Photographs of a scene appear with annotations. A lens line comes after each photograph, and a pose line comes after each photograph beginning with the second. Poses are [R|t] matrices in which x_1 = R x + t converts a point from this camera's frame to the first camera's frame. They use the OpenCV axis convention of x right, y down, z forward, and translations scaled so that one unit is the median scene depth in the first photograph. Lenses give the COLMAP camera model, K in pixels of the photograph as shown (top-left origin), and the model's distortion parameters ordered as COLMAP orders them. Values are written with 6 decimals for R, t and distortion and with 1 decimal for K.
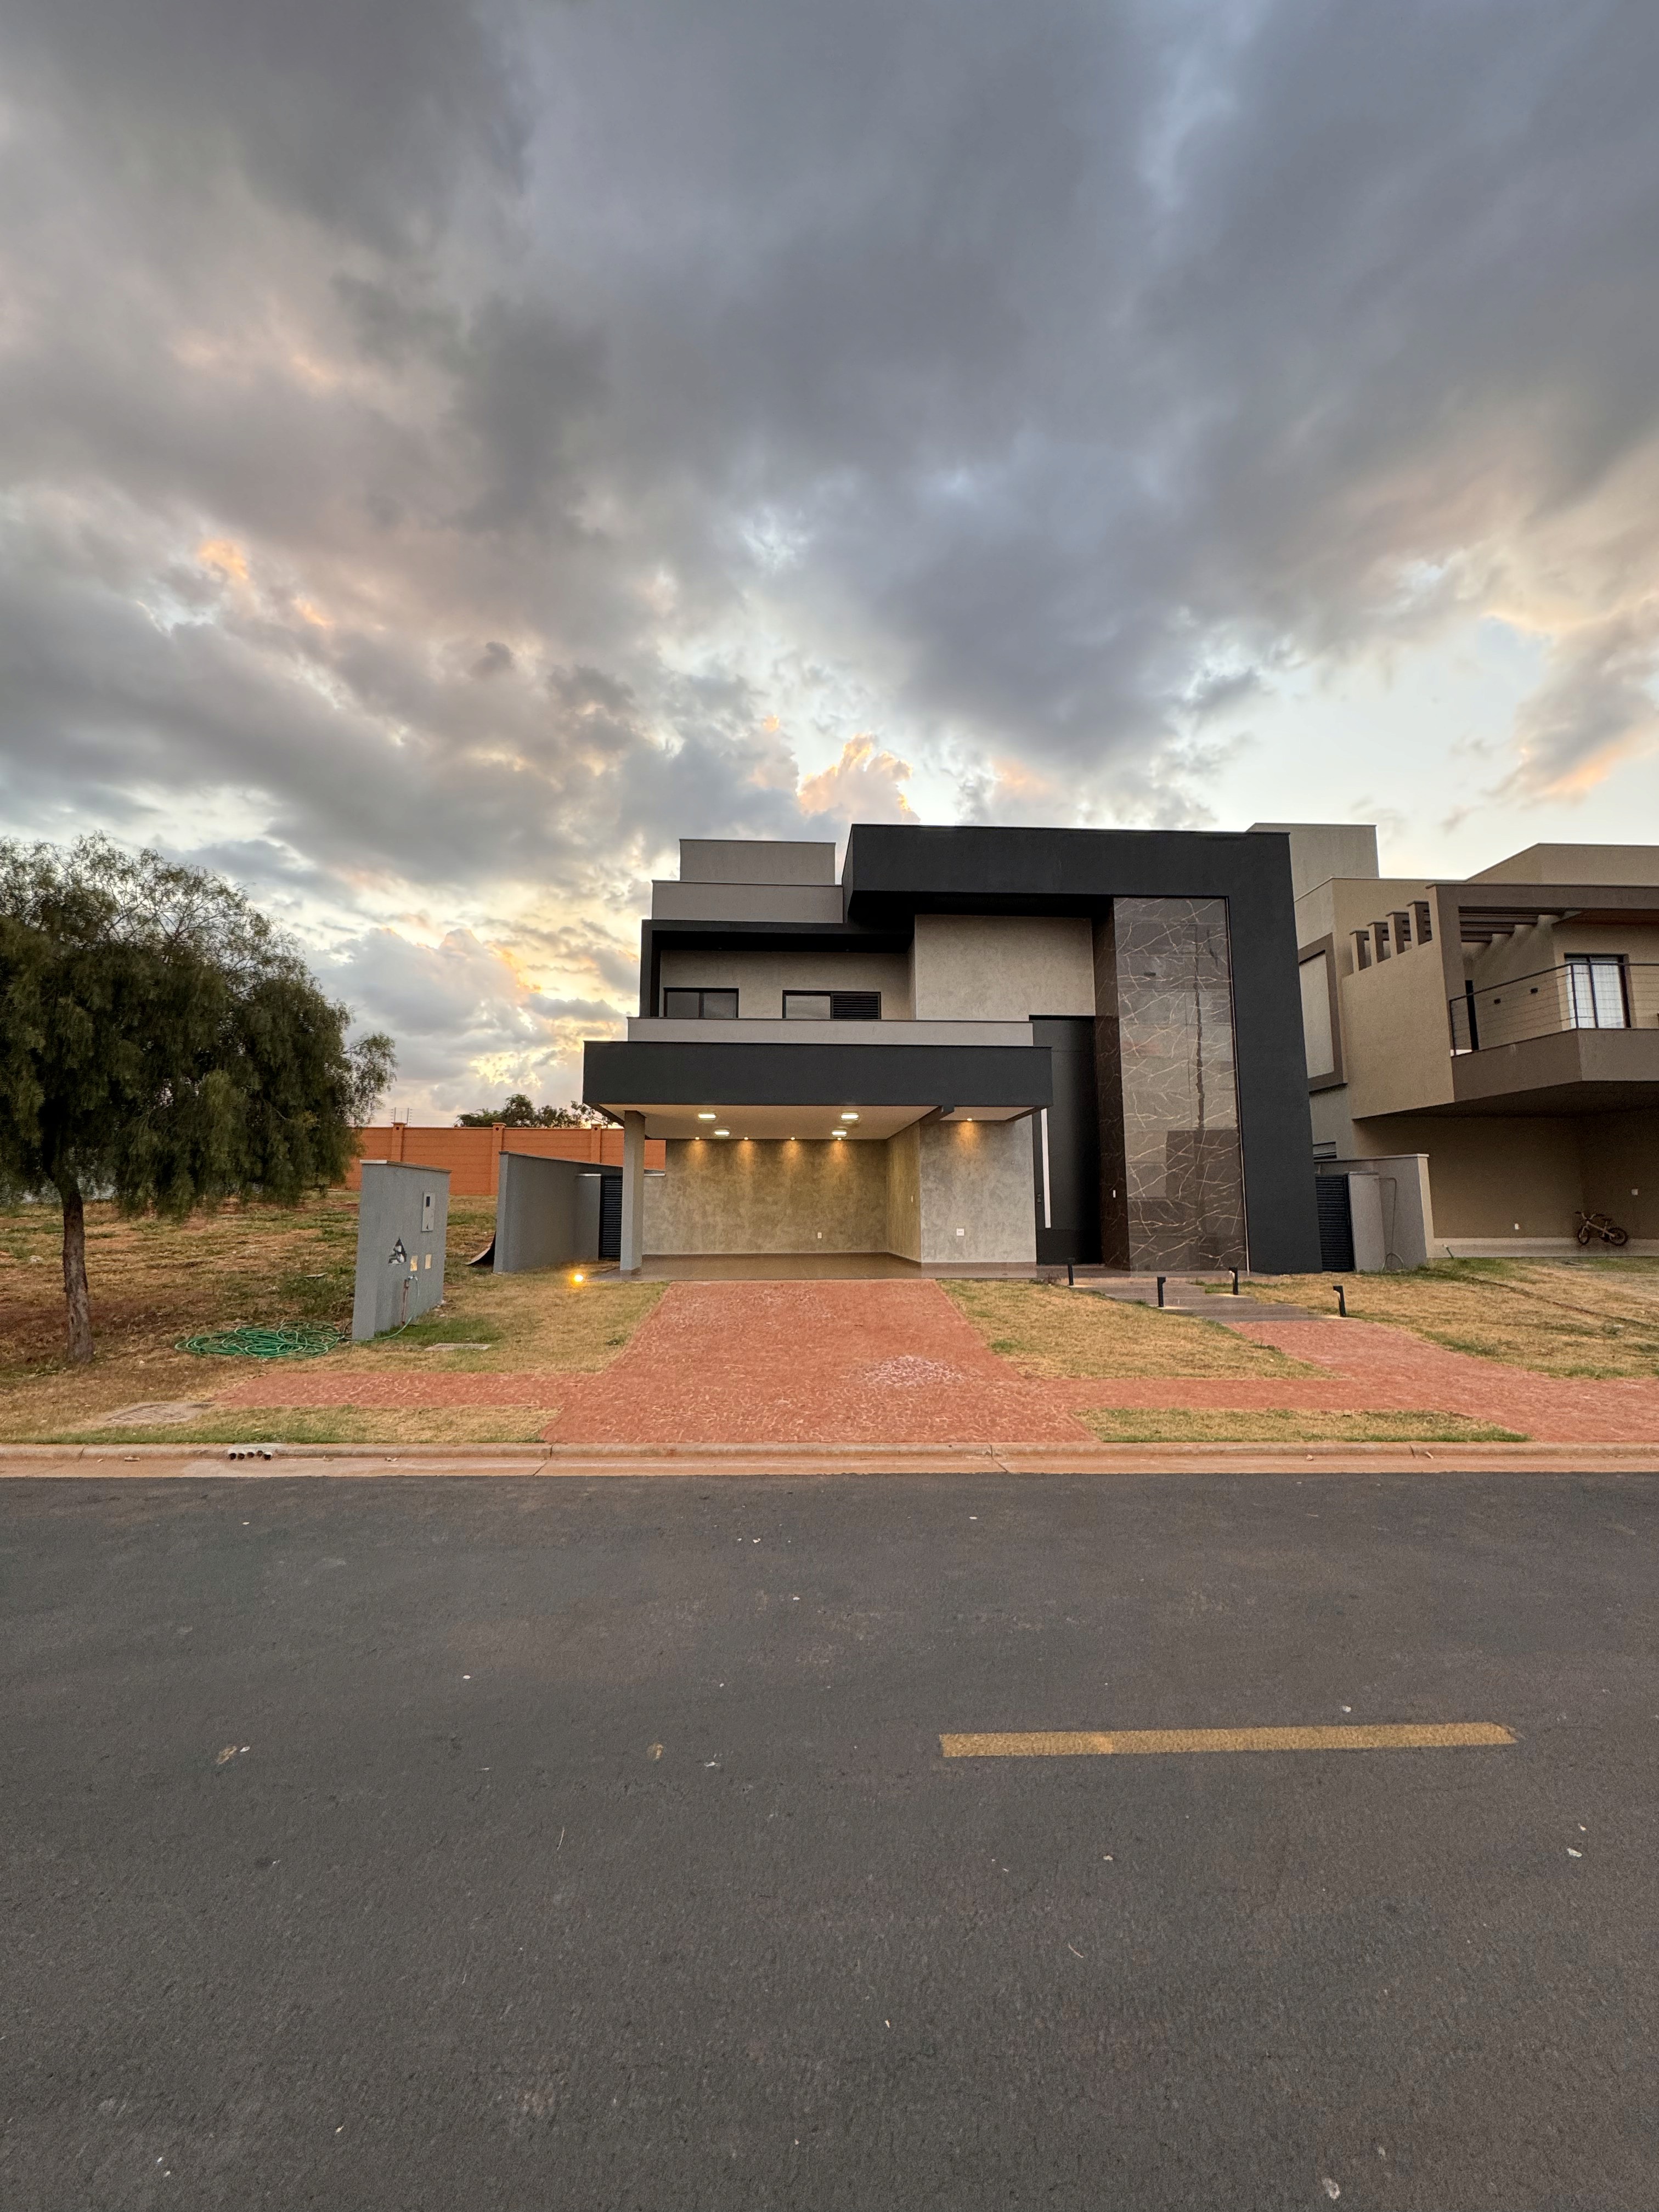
lens RADIAL K [[873.2, 0, 825.8], [0, 873.2, 1105.2], [0, 0, 1]] dist [0.001927, 0.000296]
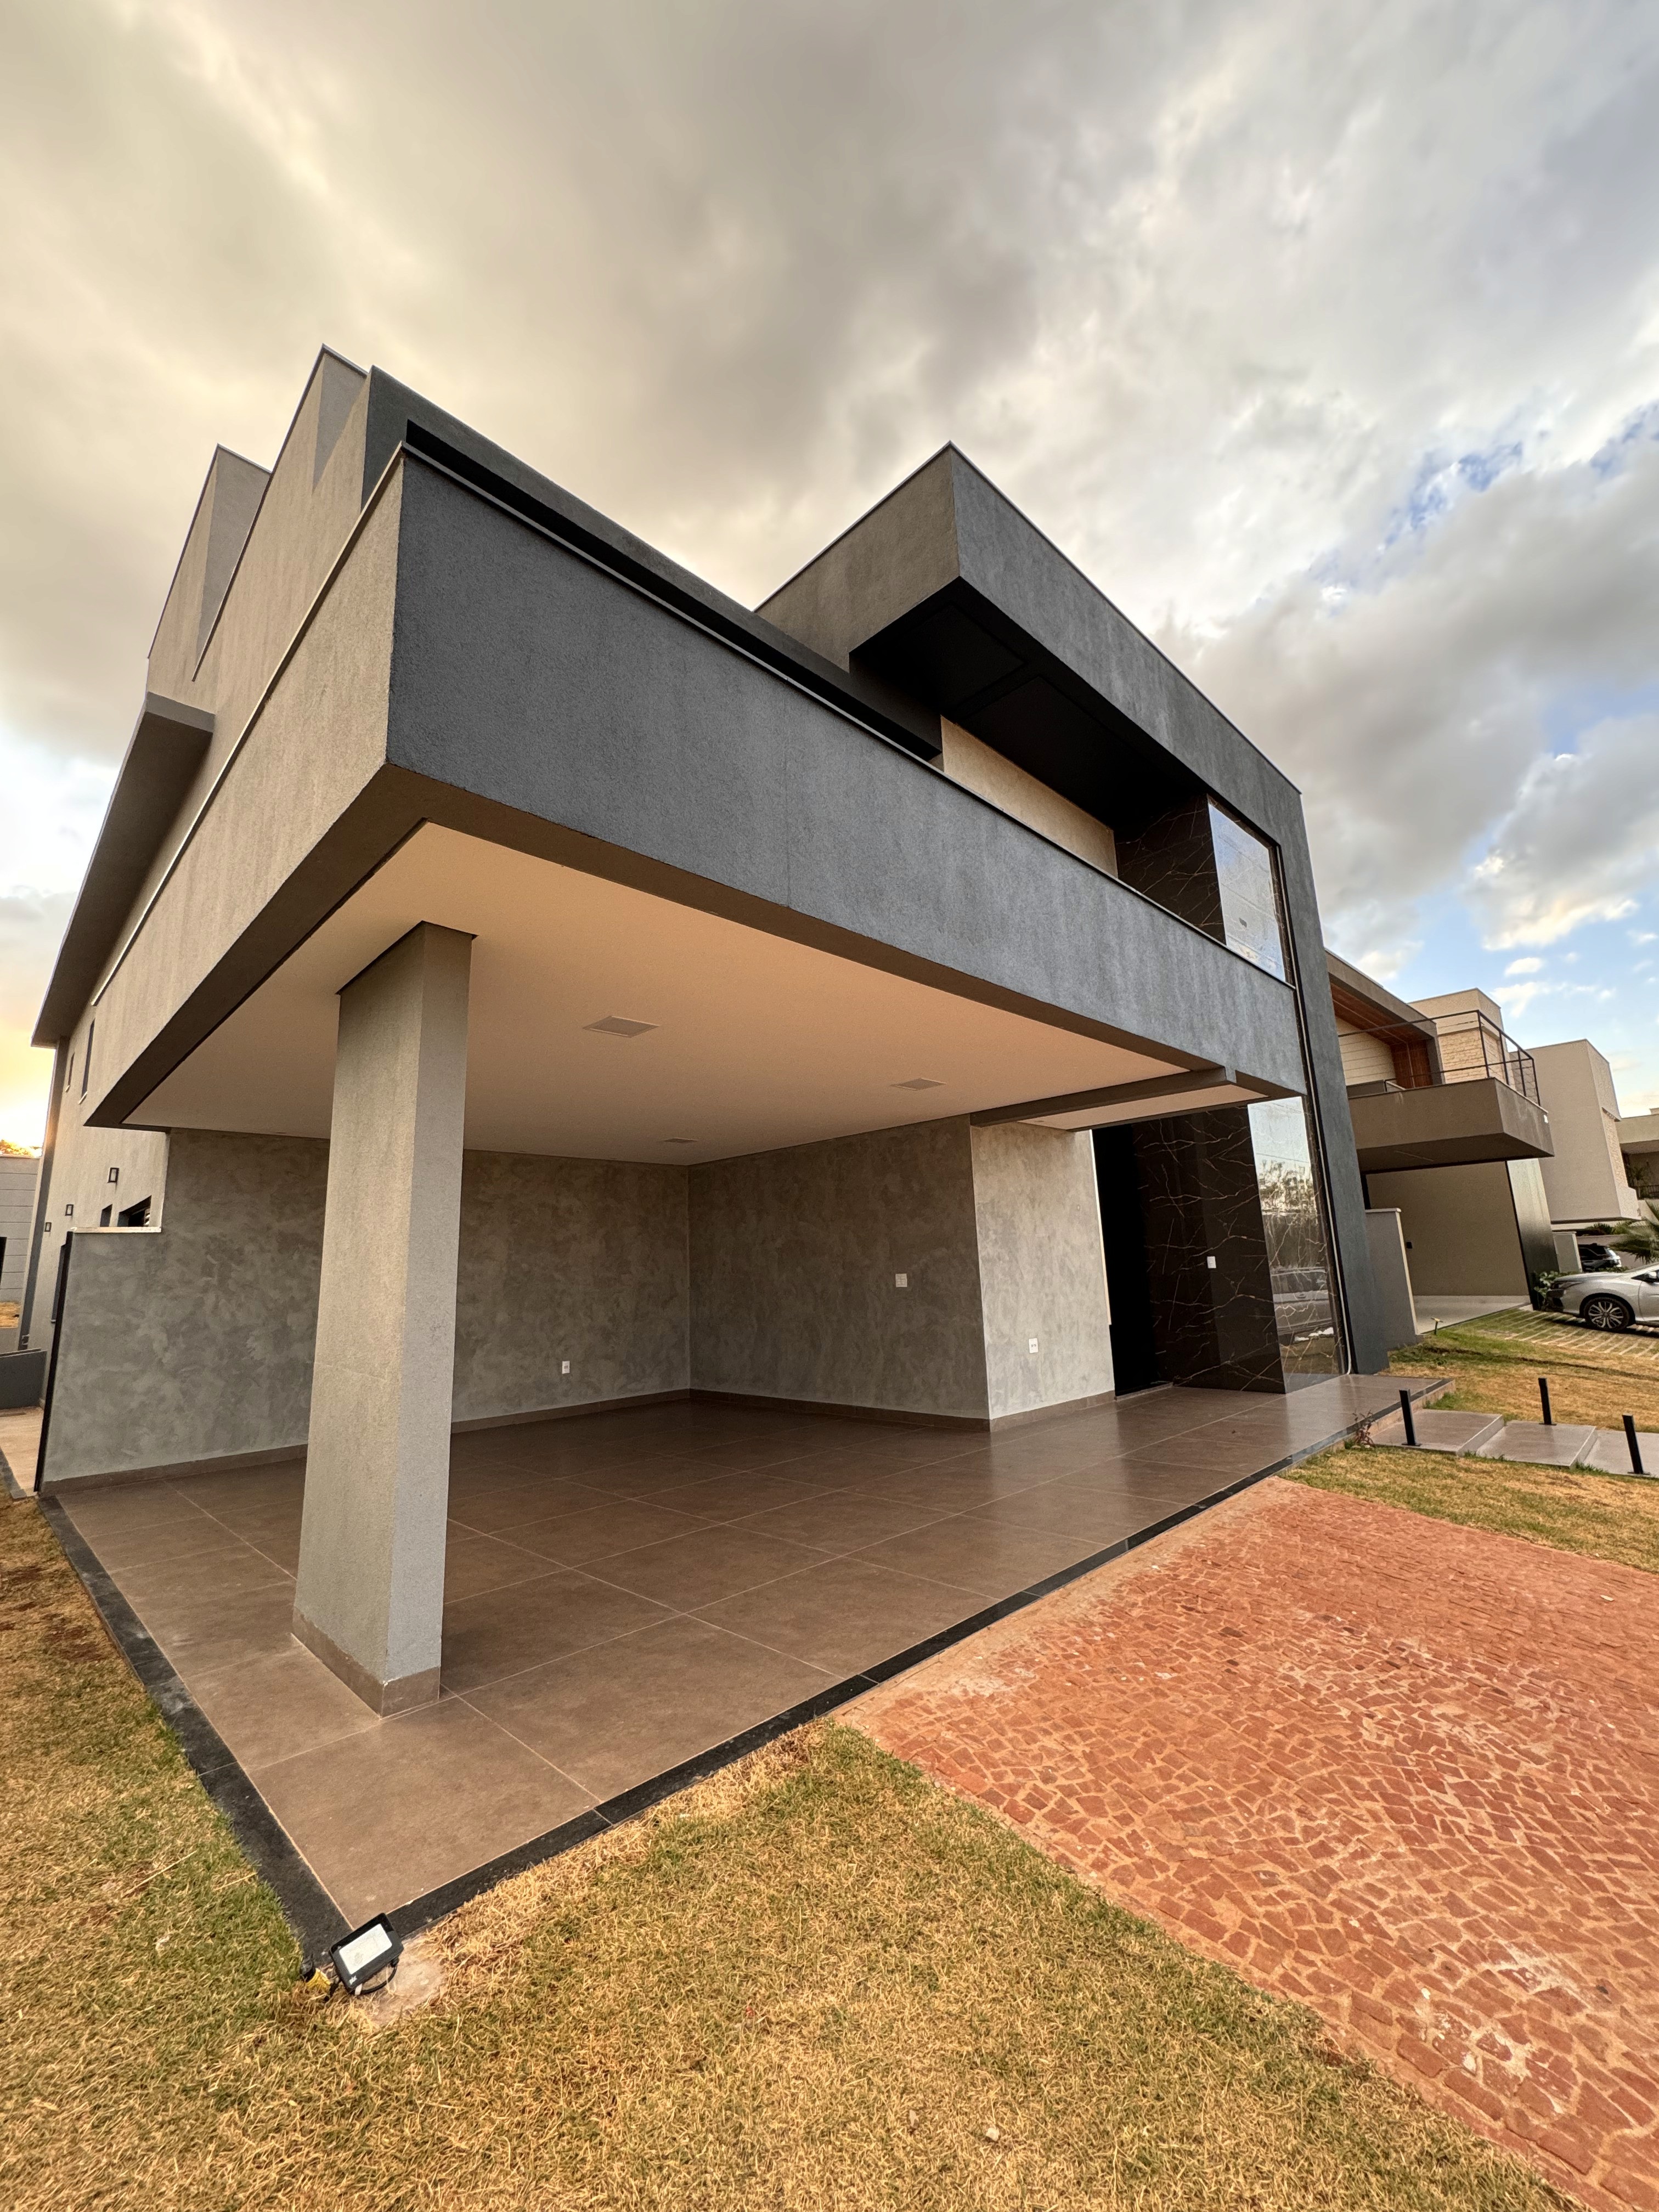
lens RADIAL K [[873.2, 0, 830.3], [0, 873.2, 1108.3], [0, 0, 1]] dist [0.001927, 0.000296]
pose [[0.747337, 0.102053, 0.656561, -0.220309], [-0.048981, 0.993908, -0.098735, 0.053234], [-0.662637, 0.041630, 0.747782, 0.564944]]
